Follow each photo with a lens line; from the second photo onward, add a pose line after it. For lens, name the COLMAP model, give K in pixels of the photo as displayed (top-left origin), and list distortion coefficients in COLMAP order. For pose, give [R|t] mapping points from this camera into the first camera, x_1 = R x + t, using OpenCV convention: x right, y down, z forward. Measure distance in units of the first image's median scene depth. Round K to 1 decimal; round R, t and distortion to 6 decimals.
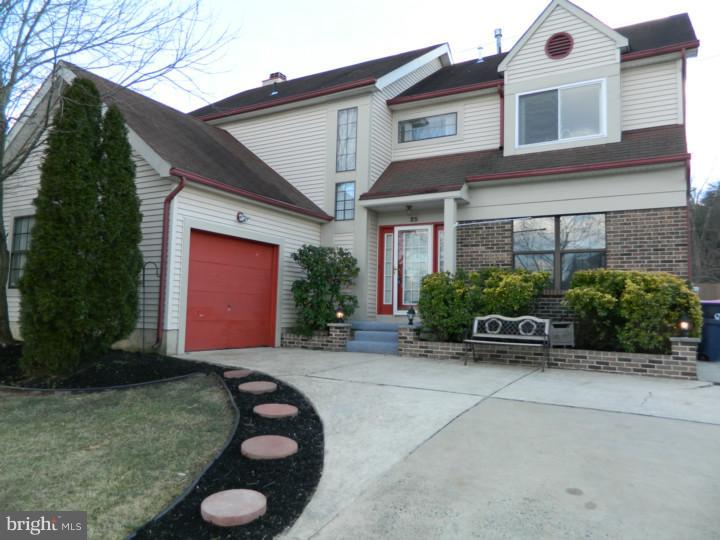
lens RADIAL K [[525.4, 0, 360.5], [0, 525.4, 269.5], [0, 0, 1]] dist [0.005491, -0.008968]
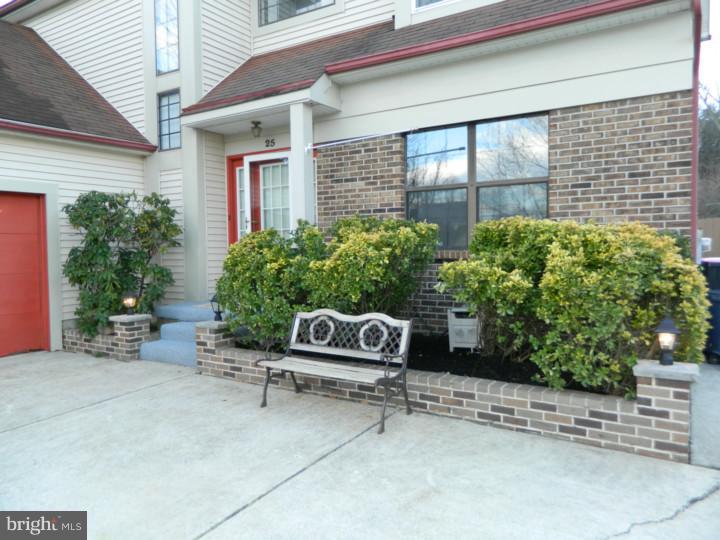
lens RADIAL K [[525.4, 0, 361.0], [0, 525.4, 269.5], [0, 0, 1]] dist [0.005491, -0.008968]
pose [[0.998381, -0.039637, -0.040785, 0.277586], [0.044338, 0.991578, 0.121683, -0.017626], [0.035619, -0.123295, 0.991731, 0.405852]]
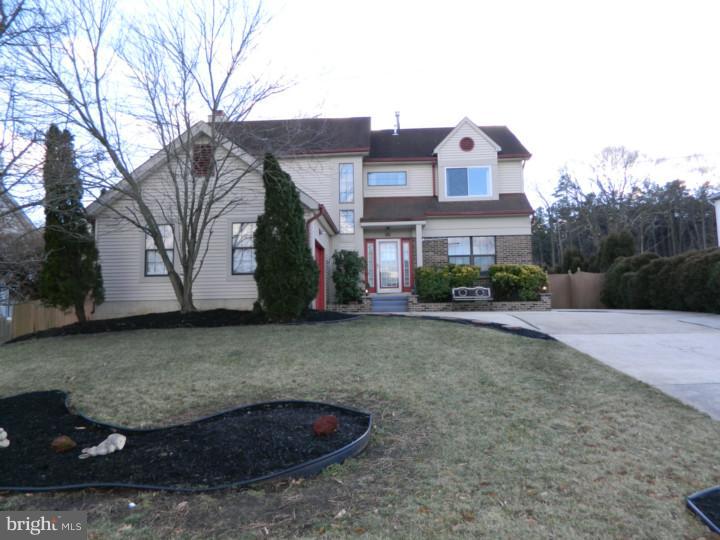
lens RADIAL K [[525.4, 0, 358.6], [0, 525.4, 267.4], [0, 0, 1]] dist [0.005491, -0.008968]
pose [[0.895011, 0.005285, 0.446013, -0.850638], [0.002067, 0.999870, -0.015995, 0.038612], [-0.446039, 0.015238, 0.894884, -0.515940]]
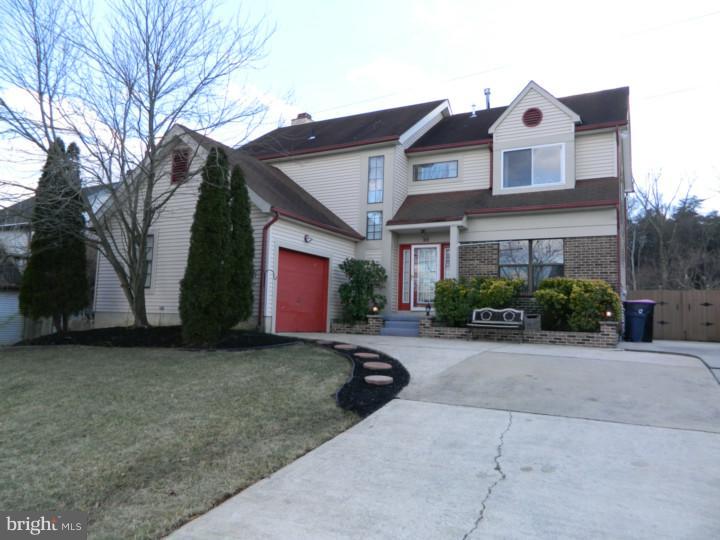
lens RADIAL K [[525.4, 0, 360.9], [0, 525.4, 269.3], [0, 0, 1]] dist [0.005491, -0.008968]
pose [[0.999502, 0.008769, 0.030302, -0.125737], [-0.008240, 0.999812, -0.017538, 0.006049], [-0.030450, 0.017280, 0.999387, -0.405206]]
